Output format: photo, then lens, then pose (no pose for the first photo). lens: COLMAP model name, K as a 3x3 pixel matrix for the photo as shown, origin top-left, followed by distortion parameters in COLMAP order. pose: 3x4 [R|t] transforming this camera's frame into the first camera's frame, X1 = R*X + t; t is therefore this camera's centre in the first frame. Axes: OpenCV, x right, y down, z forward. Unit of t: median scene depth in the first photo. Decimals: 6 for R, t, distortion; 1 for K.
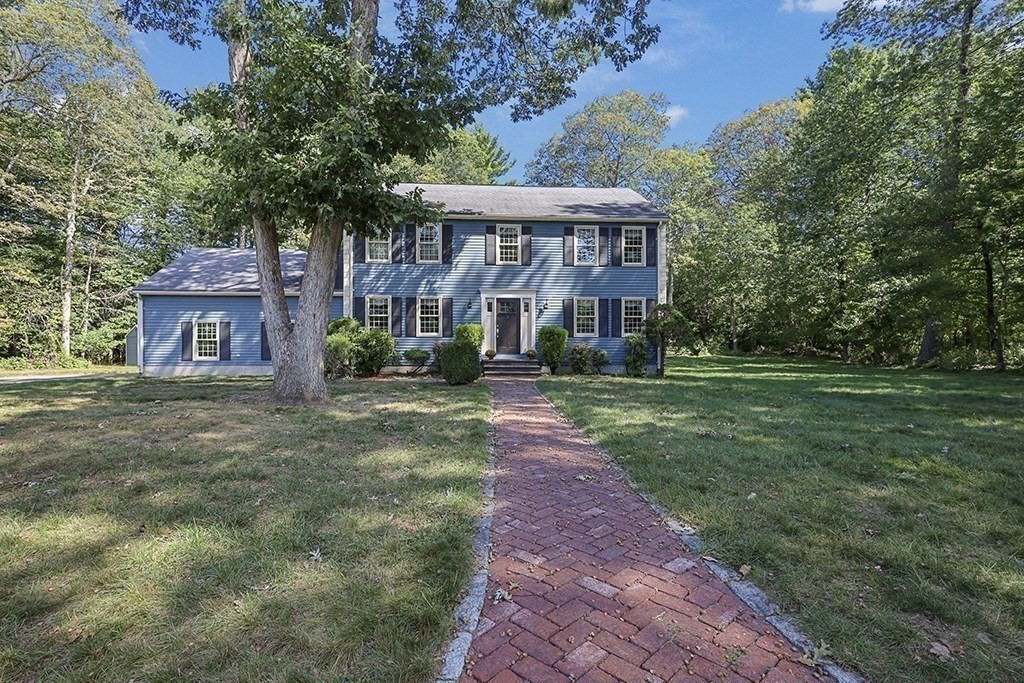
lens RADIAL K [[476.7, 0, 508.9], [0, 476.7, 342.1], [0, 0, 1]] dist [0.001013, 0.000396]
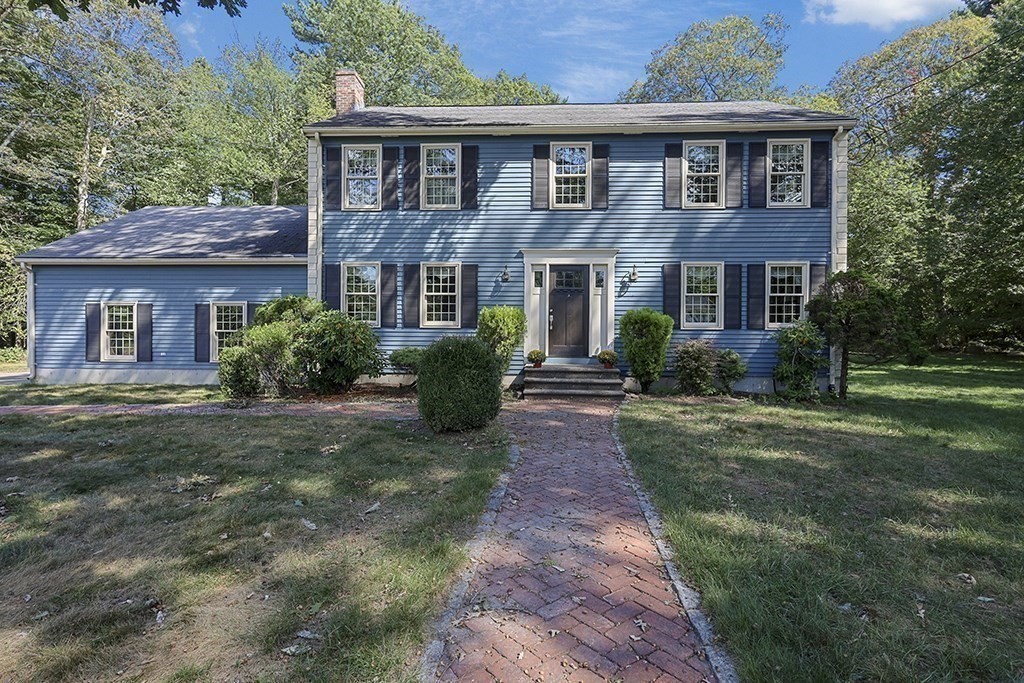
lens RADIAL K [[476.7, 0, 521.8], [0, 476.7, 336.3], [0, 0, 1]] dist [0.001013, 0.000396]
pose [[0.992310, 0.007213, -0.123569, 0.014553], [-0.006185, 0.999943, 0.008701, -0.005794], [0.123625, -0.007870, 0.992298, 0.397948]]
